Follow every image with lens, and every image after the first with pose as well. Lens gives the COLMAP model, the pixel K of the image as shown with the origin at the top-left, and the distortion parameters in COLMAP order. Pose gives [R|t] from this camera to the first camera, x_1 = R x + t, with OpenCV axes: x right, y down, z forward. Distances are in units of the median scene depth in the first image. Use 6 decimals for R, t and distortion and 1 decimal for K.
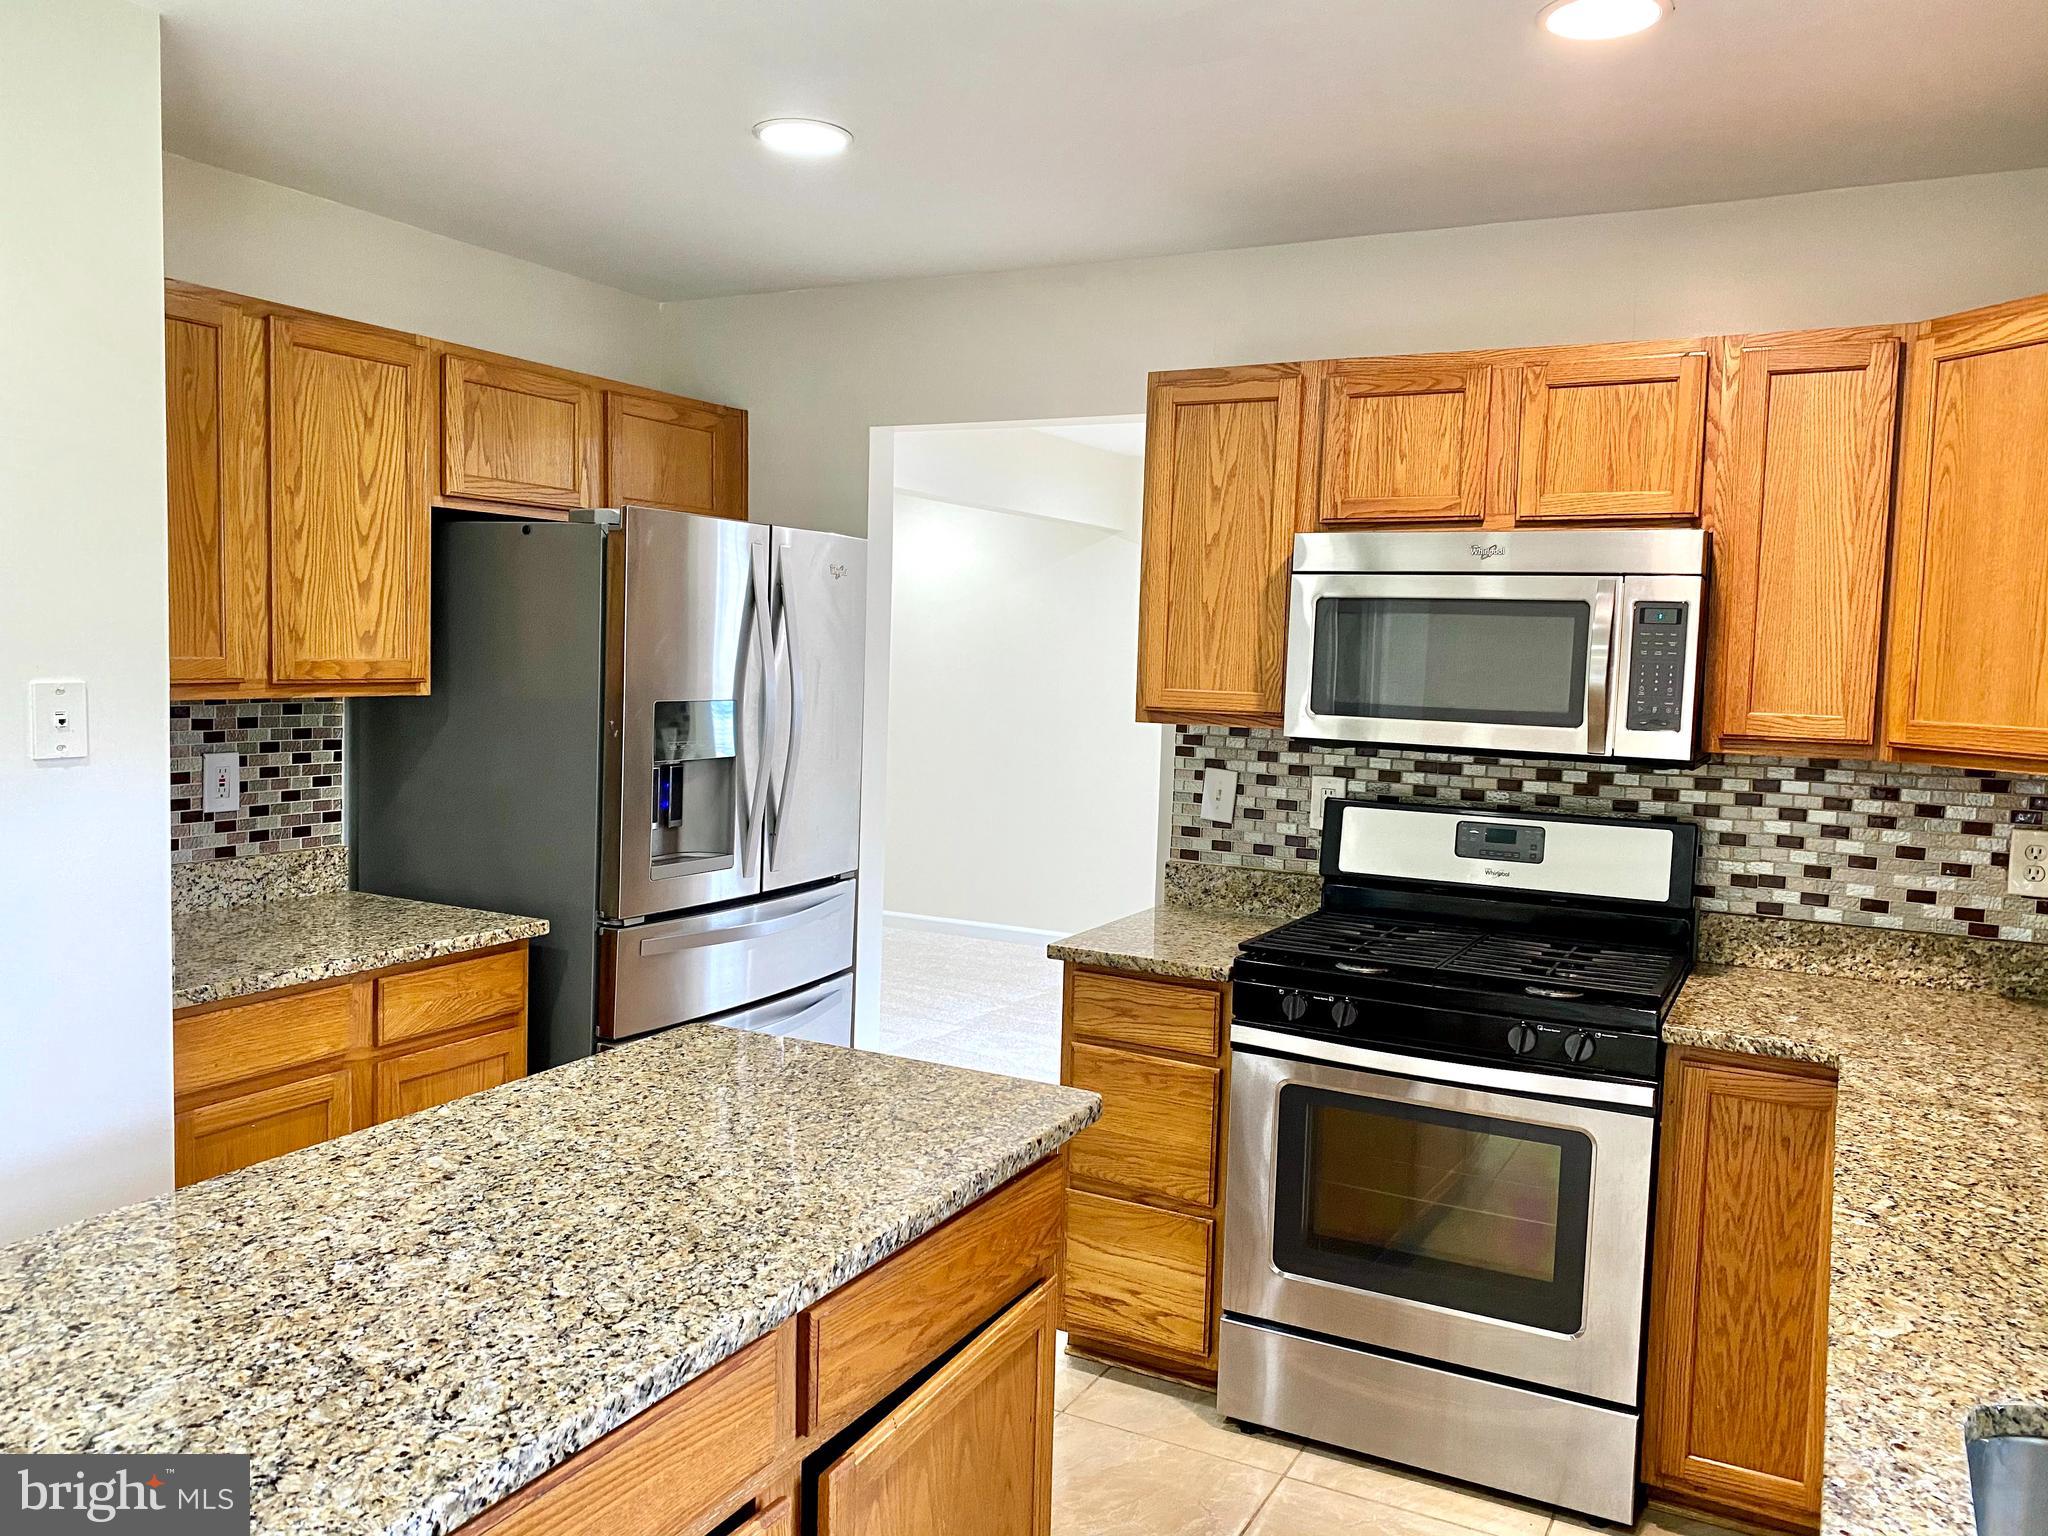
lens RADIAL K [[1557.2, 0, 1020.5], [0, 1557.2, 761.6], [0, 0, 1]] dist [0.122897, -0.214862]
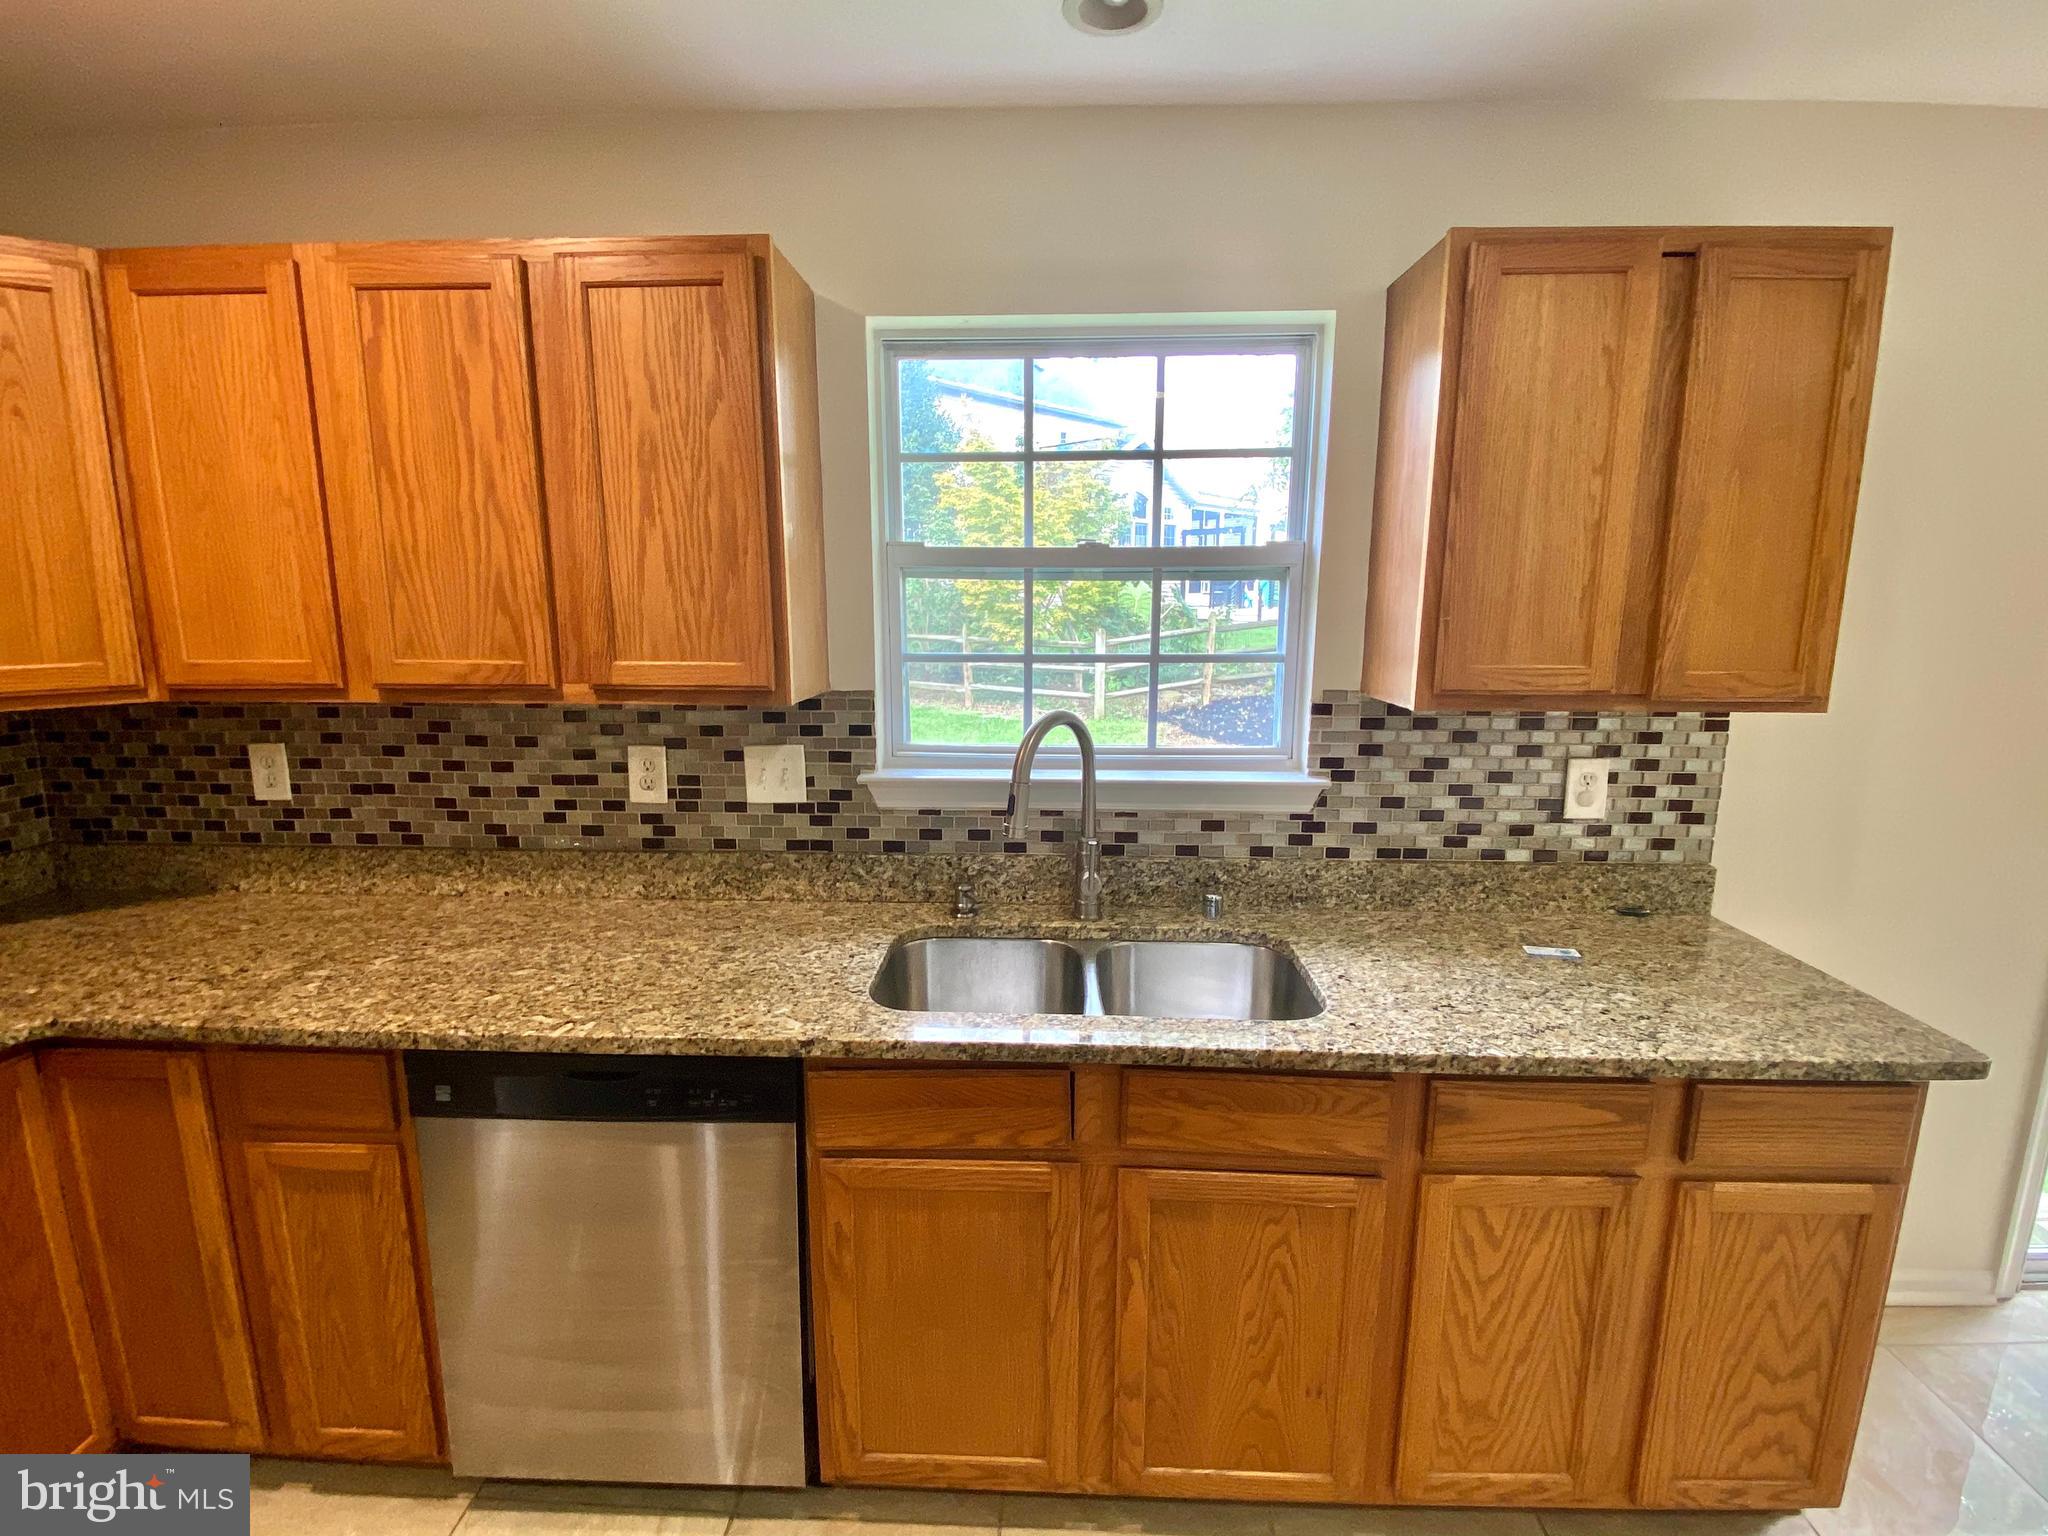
lens RADIAL K [[938.3, 0, 1017.4], [0, 938.3, 766.9], [0, 0, 1]] dist [0.041663, -0.036251]
pose [[-0.428245, -0.188979, 0.883682, -0.168434], [0.056143, 0.970436, 0.234740, -0.052720], [-0.901917, 0.150139, -0.404974, 0.534683]]
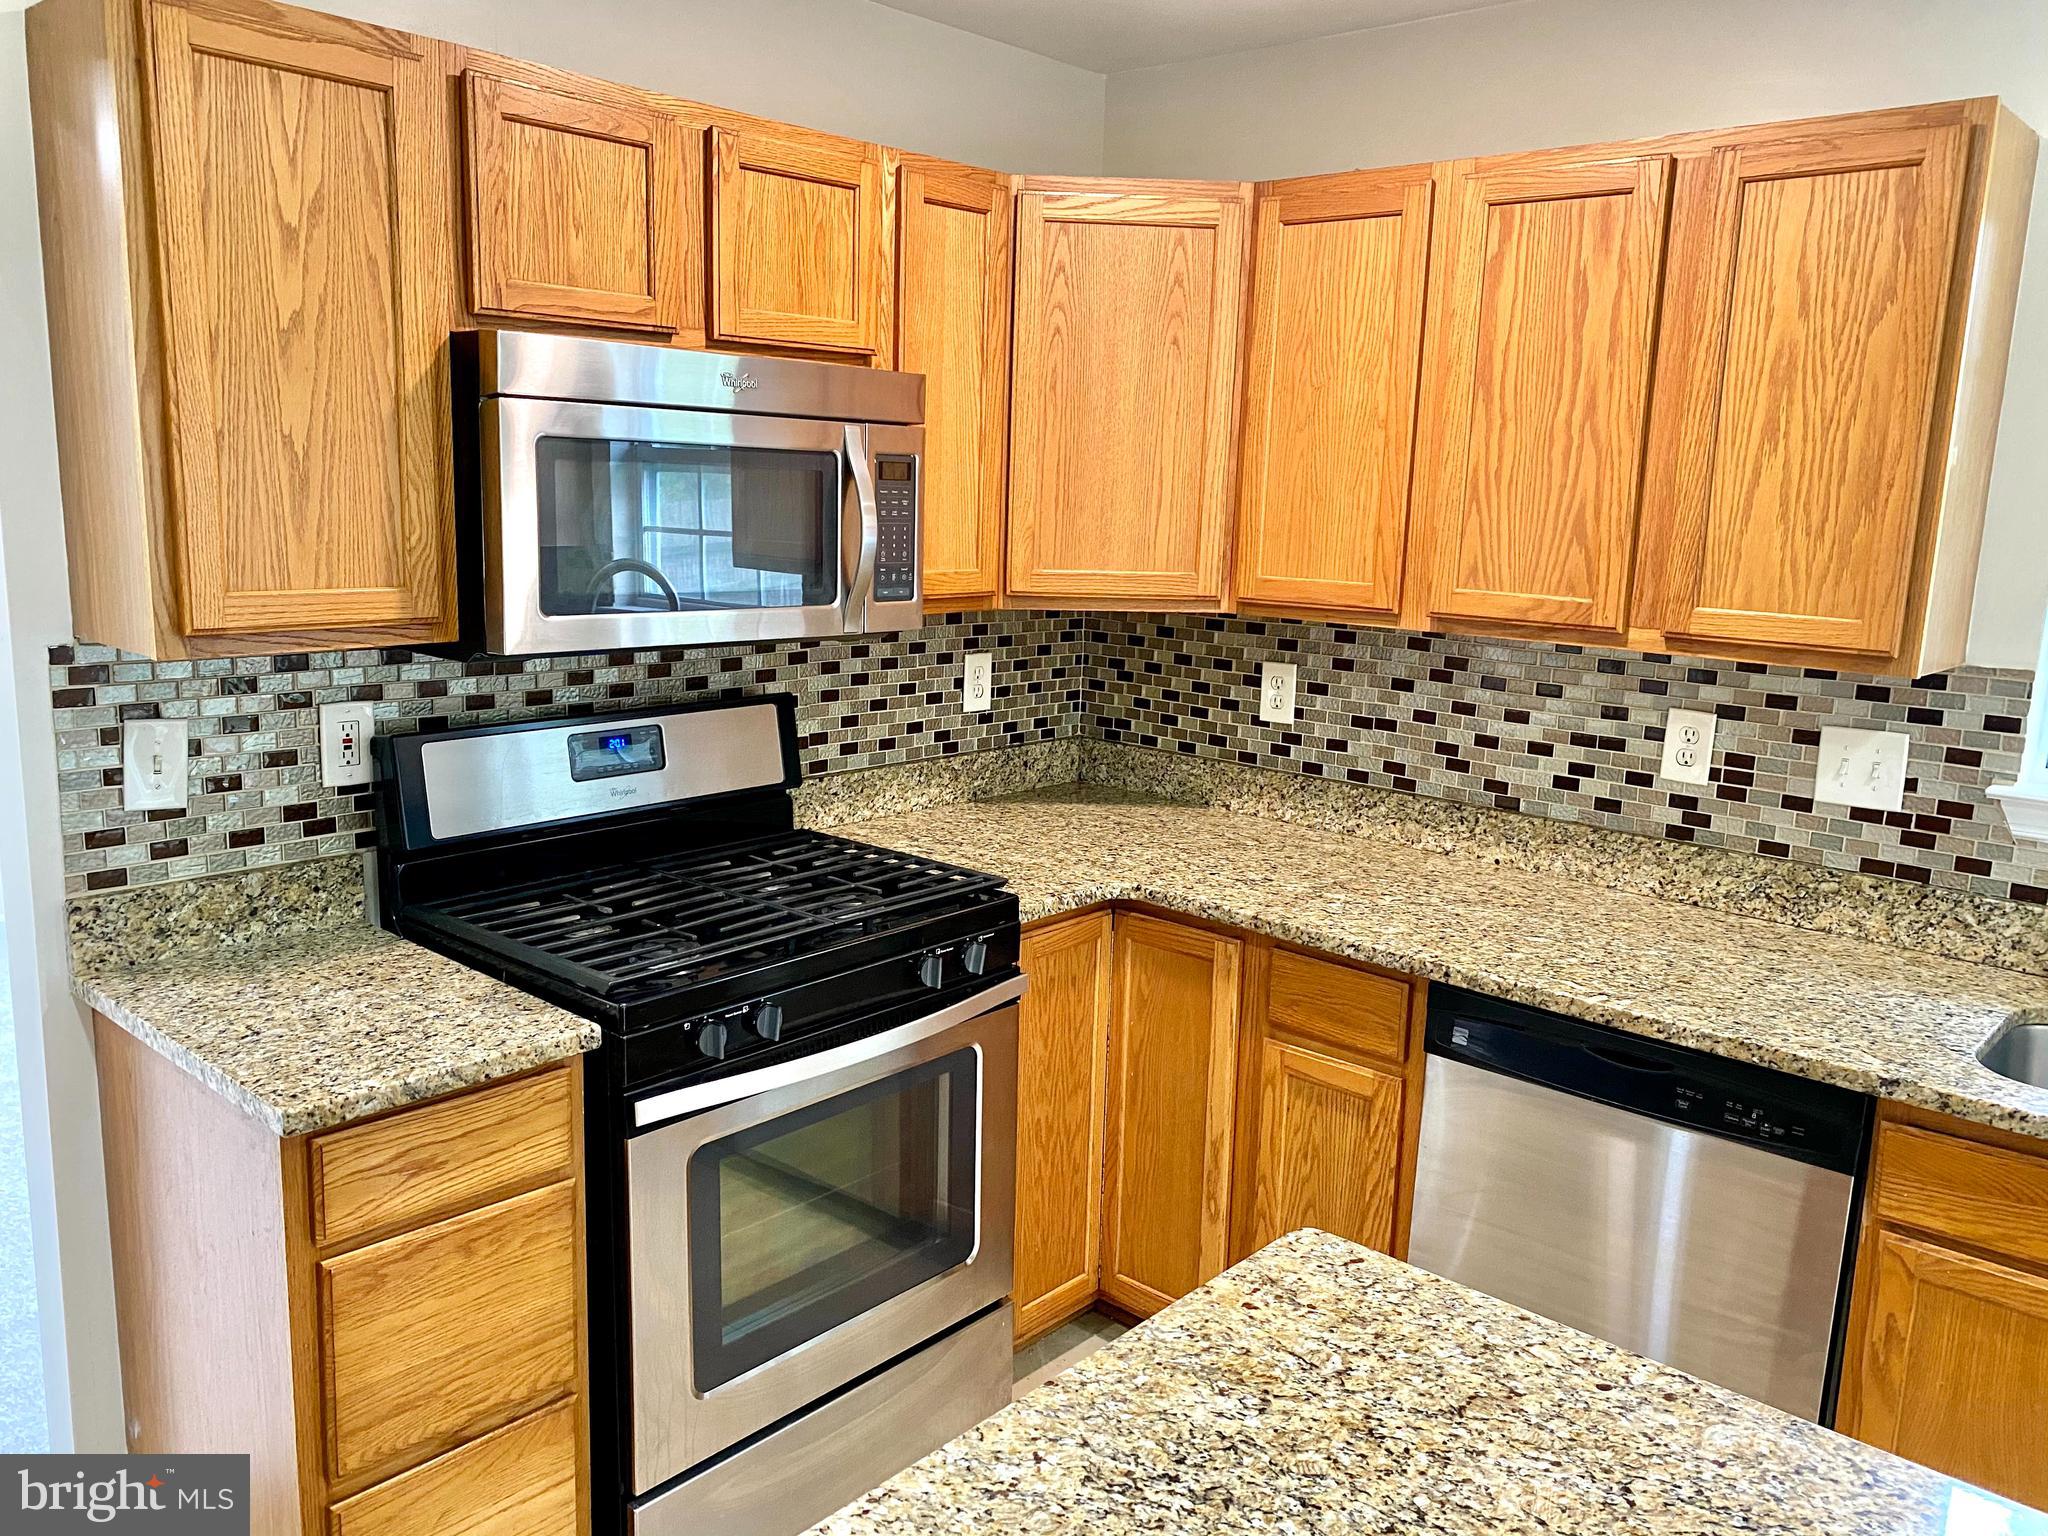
lens RADIAL K [[1564.8, 0, 1022.0], [0, 1564.8, 762.5], [0, 0, 1]] dist [0.046669, -0.058630]
pose [[0.244643, -0.198091, 0.949163, -0.402763], [0.050964, 0.980182, 0.191429, -0.086431], [-0.968273, 0.001541, 0.249891, 0.637604]]
